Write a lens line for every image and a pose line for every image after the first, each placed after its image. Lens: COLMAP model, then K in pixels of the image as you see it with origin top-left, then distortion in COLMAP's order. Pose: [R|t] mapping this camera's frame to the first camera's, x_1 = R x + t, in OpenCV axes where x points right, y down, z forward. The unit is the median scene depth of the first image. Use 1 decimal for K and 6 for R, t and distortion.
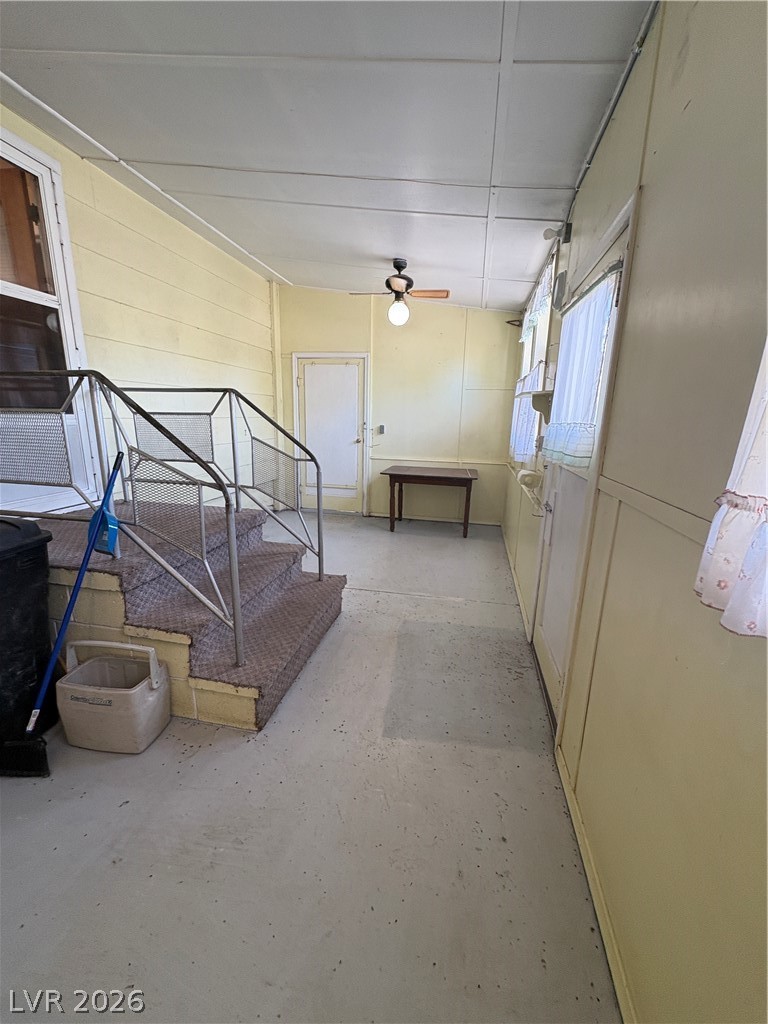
lens RADIAL K [[408.1, 0, 384.0], [0, 408.1, 512.0], [0, 0, 1]] dist [-0.000731, -0.000021]
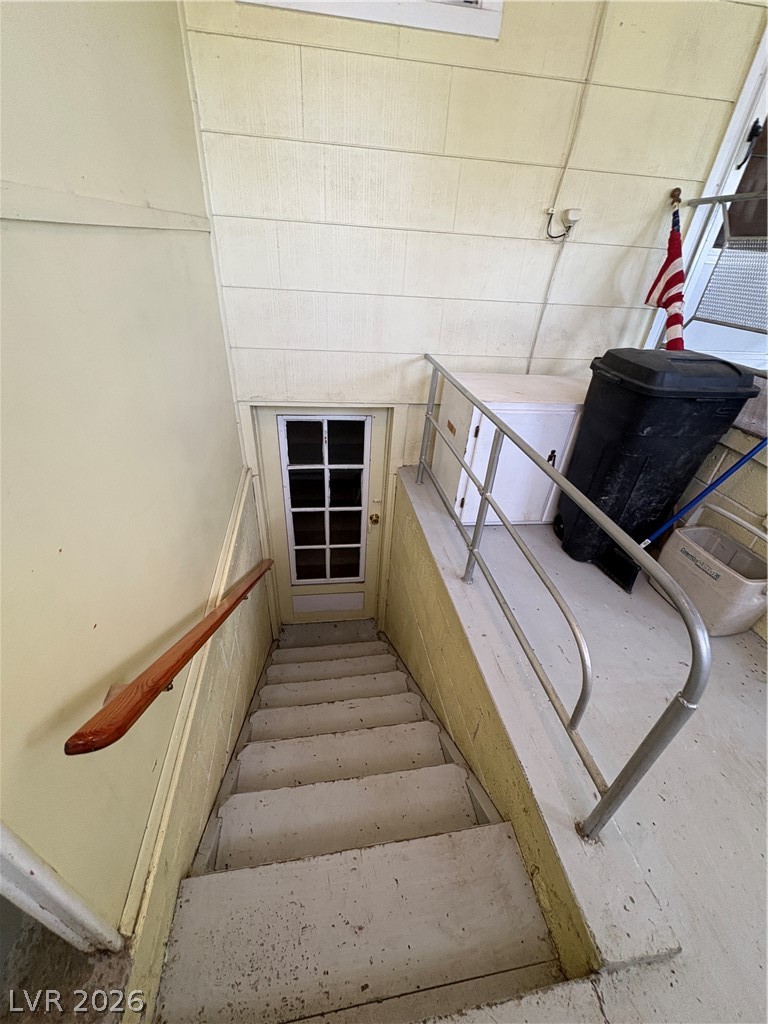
lens RADIAL K [[408.1, 0, 384.0], [0, 408.1, 512.0], [0, 0, 1]] dist [-0.000731, -0.000021]
pose [[0.333455, 0.507316, -0.794631, -0.233839], [-0.264729, 0.859346, 0.437542, 0.114771], [0.904835, 0.064462, 0.420854, -0.140804]]
